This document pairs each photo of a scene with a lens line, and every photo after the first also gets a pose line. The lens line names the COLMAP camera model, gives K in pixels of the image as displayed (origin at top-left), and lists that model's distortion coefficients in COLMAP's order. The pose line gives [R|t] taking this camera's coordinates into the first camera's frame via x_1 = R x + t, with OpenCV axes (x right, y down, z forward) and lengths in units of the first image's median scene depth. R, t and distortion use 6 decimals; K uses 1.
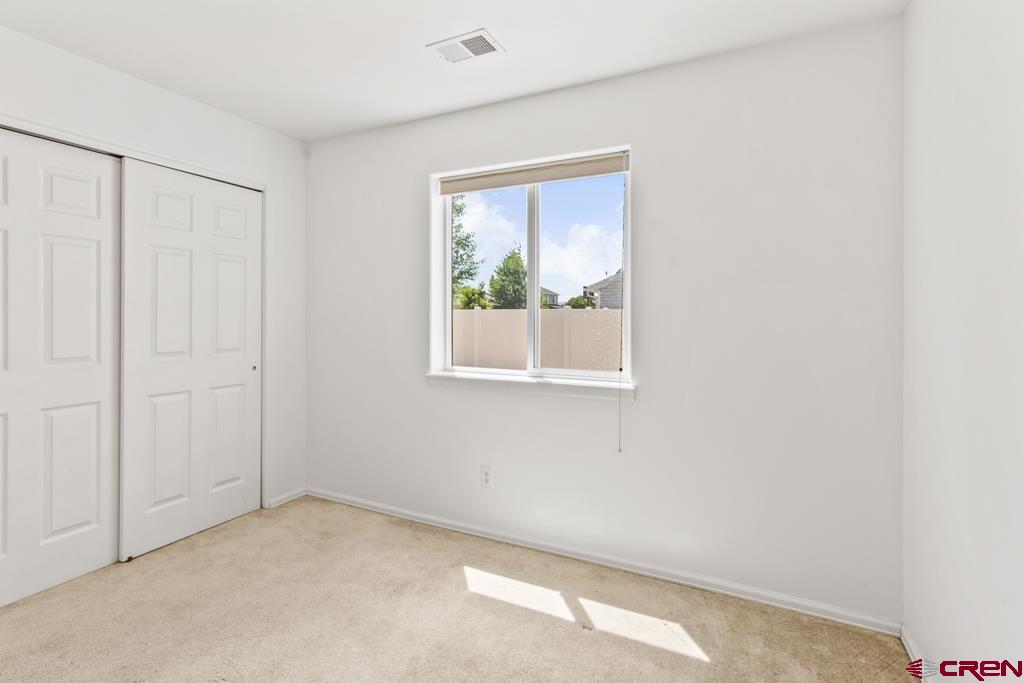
lens RADIAL K [[470.1, 0, 512.5], [0, 470.1, 316.4], [0, 0, 1]] dist [0.001230, 0.000193]
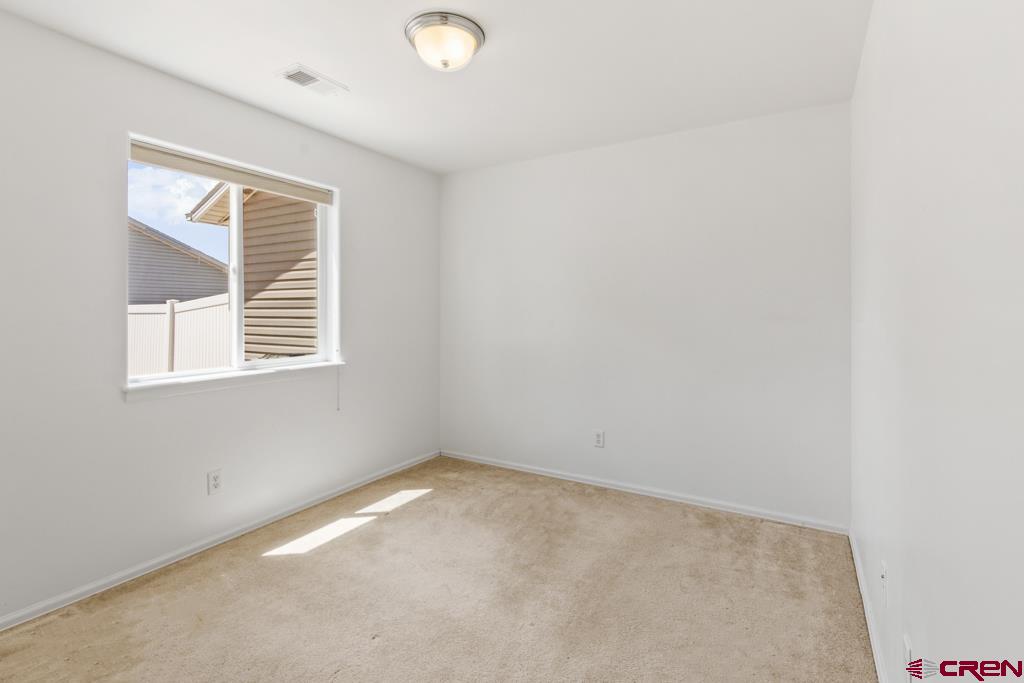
lens RADIAL K [[489.6, 0, 511.7], [0, 489.6, 310.9], [0, 0, 1]] dist [0.001442, 0.000239]
pose [[0.080664, -0.004374, 0.996732, -1.142169], [0.001105, 0.999990, 0.004299, -0.009362], [-0.996741, 0.000754, 0.080668, 0.370823]]
